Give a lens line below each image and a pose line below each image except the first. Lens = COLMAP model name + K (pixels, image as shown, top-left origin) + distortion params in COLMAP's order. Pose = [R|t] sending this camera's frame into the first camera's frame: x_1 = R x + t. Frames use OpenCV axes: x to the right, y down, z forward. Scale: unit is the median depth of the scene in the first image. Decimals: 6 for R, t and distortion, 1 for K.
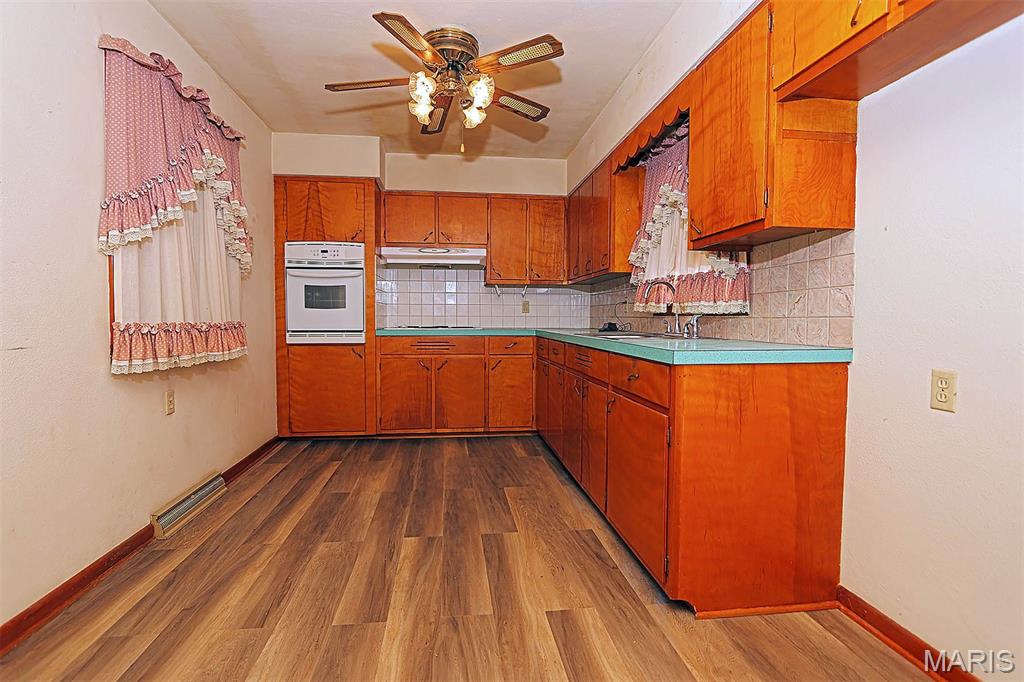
lens RADIAL K [[484.4, 0, 487.7], [0, 484.4, 313.5], [0, 0, 1]] dist [-0.019185, 0.002348]
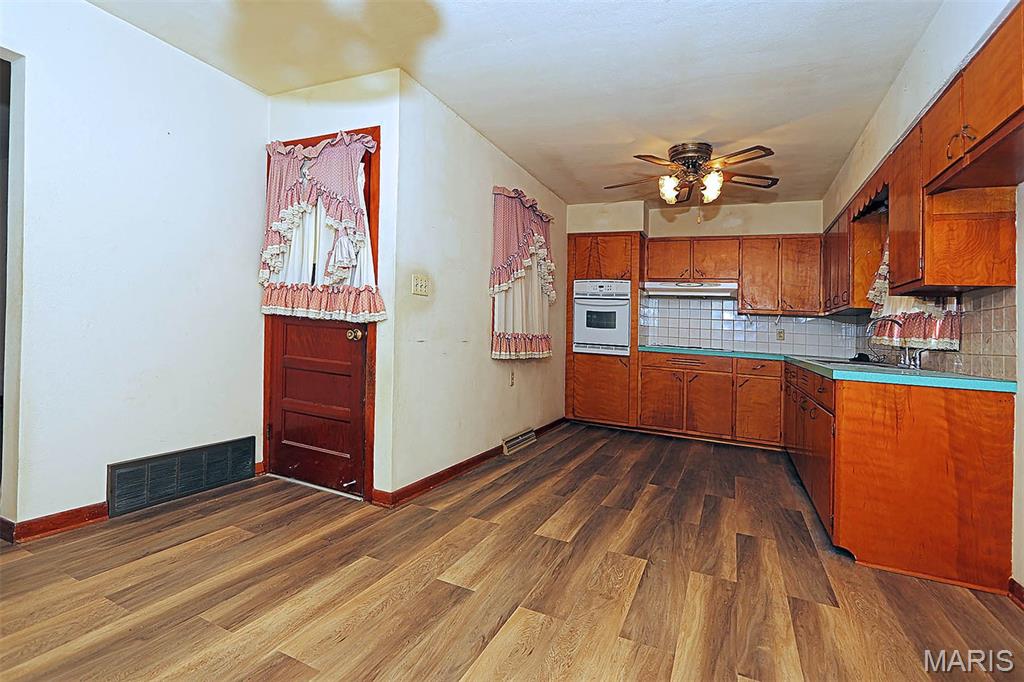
lens RADIAL K [[484.4, 0, 463.1], [0, 484.4, 284.3], [0, 0, 1]] dist [-0.019185, 0.002348]
pose [[0.826968, -0.004764, -0.562229, 0.117680], [-0.049568, 0.995453, -0.081342, -0.003359], [0.560060, 0.095136, 0.822971, -0.373881]]
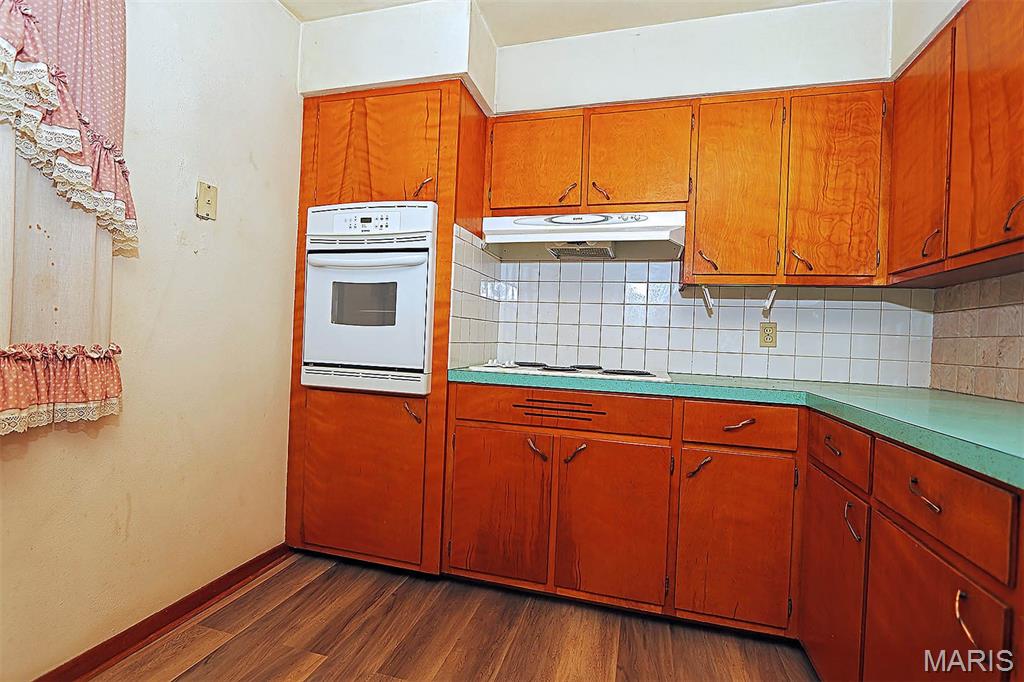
lens RADIAL K [[484.4, 0, 502.6], [0, 484.4, 341.9], [0, 0, 1]] dist [-0.019185, 0.002348]
pose [[0.932763, 0.038035, -0.358478, 0.004490], [-0.035281, 0.999276, 0.014224, -0.005070], [0.358759, -0.000620, 0.933430, 0.563784]]
